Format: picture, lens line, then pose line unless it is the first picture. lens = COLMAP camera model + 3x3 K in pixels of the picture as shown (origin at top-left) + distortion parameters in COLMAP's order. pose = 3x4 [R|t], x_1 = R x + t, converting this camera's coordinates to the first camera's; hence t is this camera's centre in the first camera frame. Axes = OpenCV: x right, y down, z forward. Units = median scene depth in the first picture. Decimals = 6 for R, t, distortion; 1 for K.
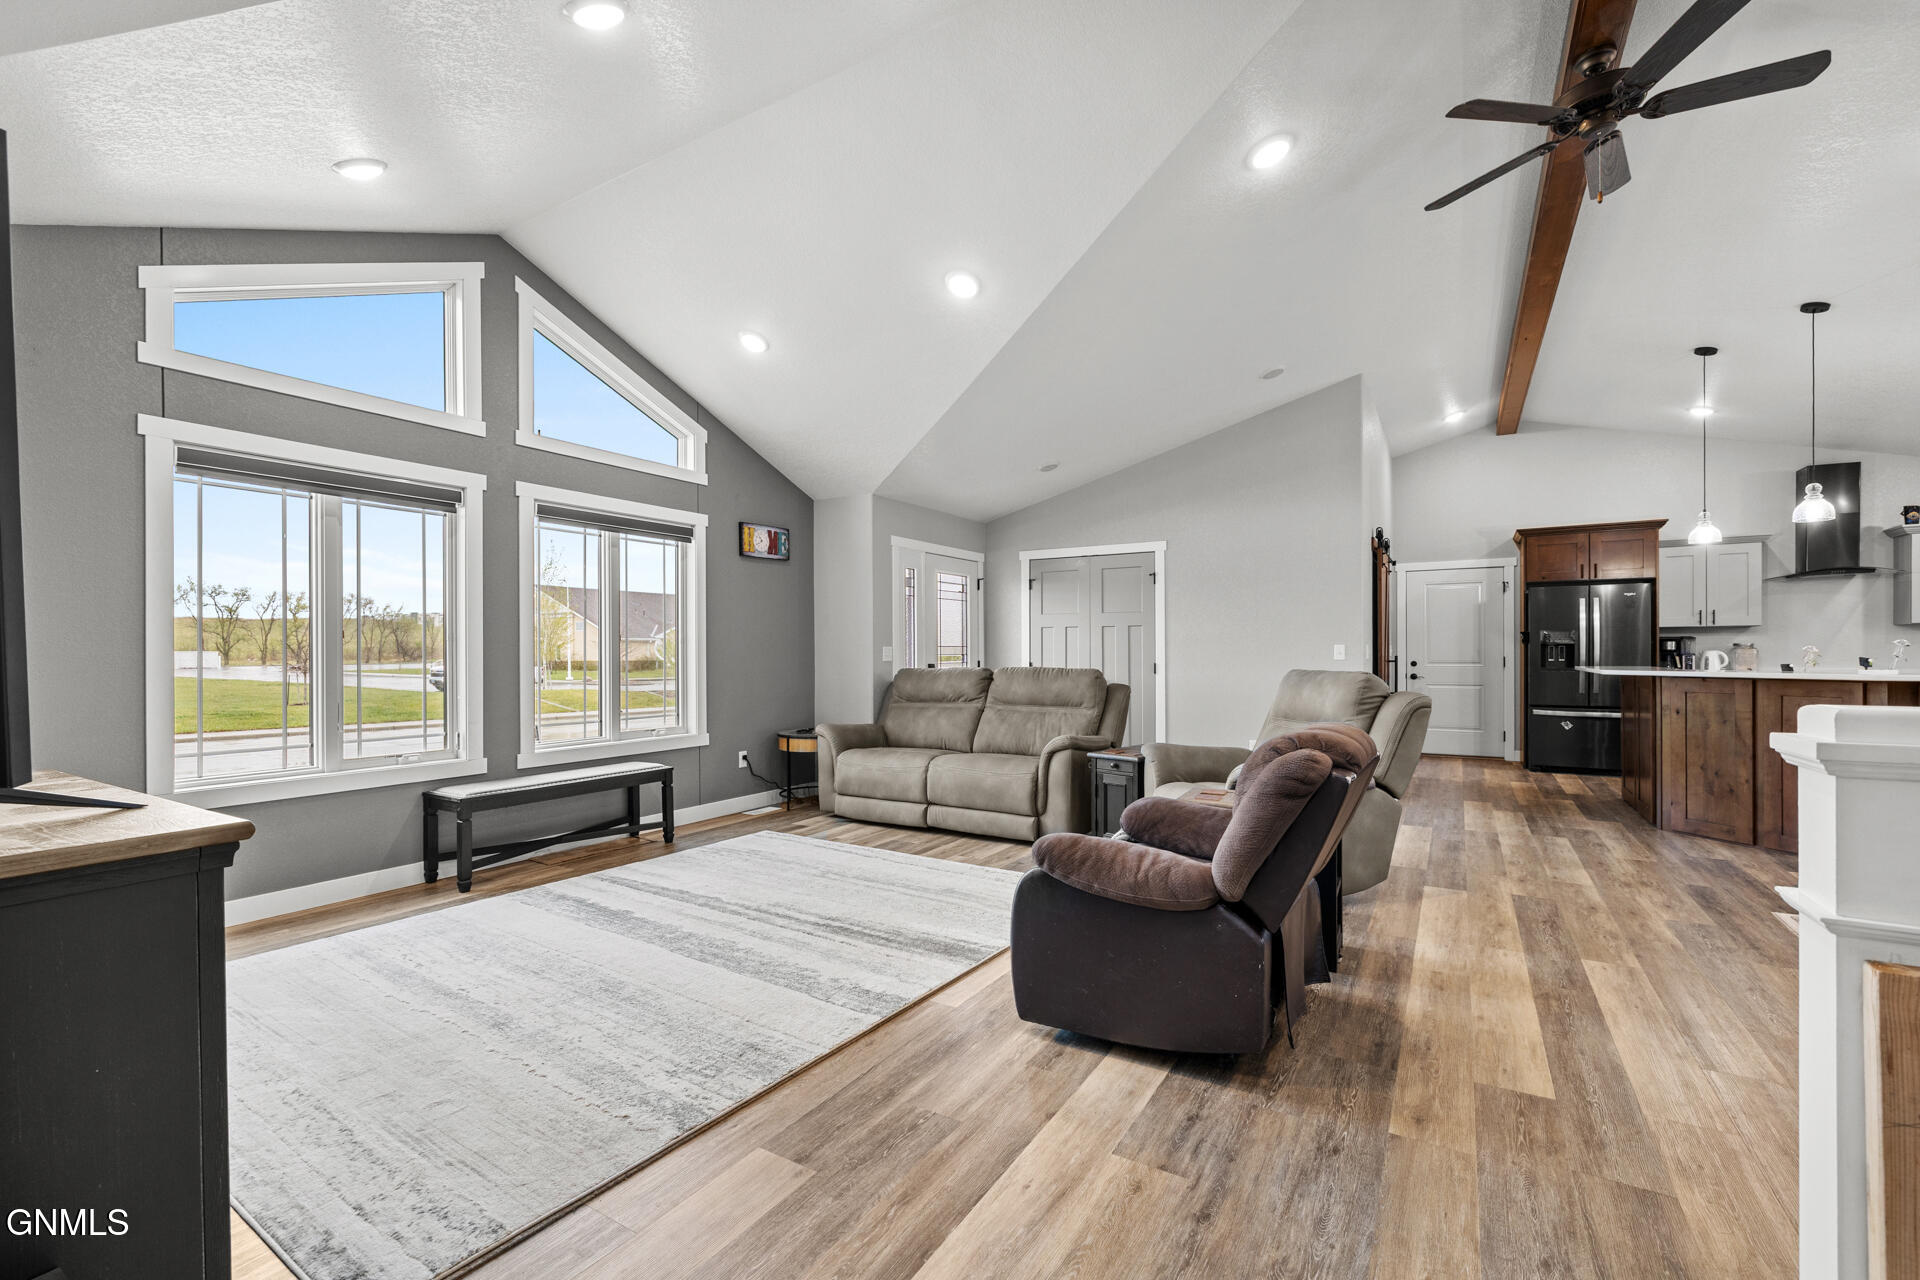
lens RADIAL K [[811.3, 0, 961.3], [0, 811.3, 645.7], [0, 0, 1]] dist [-0.002366, -0.000018]
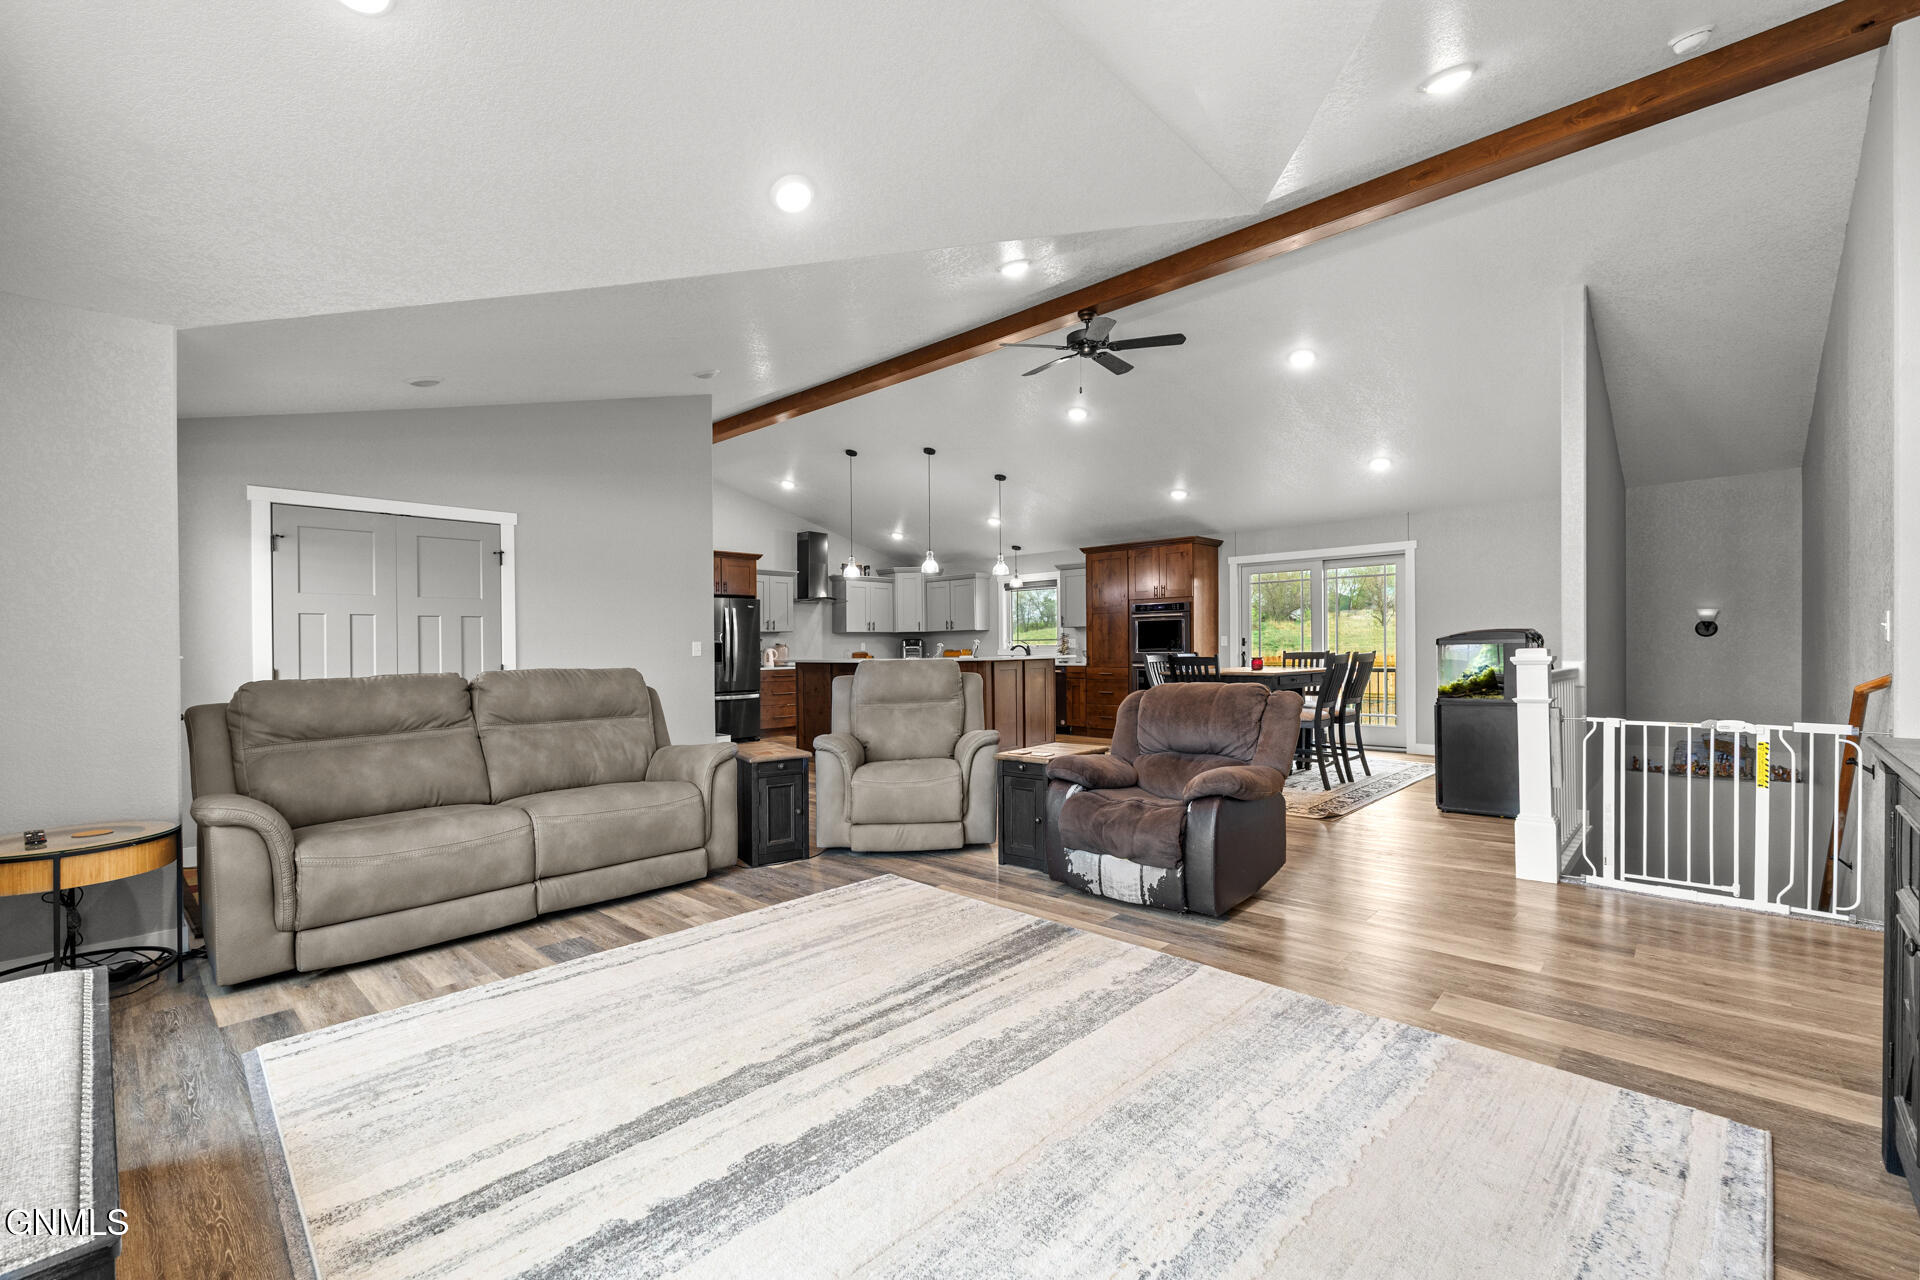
lens RADIAL K [[811.3, 0, 966.7], [0, 811.3, 646.6], [0, 0, 1]] dist [-0.002366, -0.000018]
pose [[0.195350, 0.001145, 0.980733, -0.798767], [0.005477, 0.999982, -0.002258, 0.014251], [-0.980718, 0.005813, 0.195341, 0.700929]]
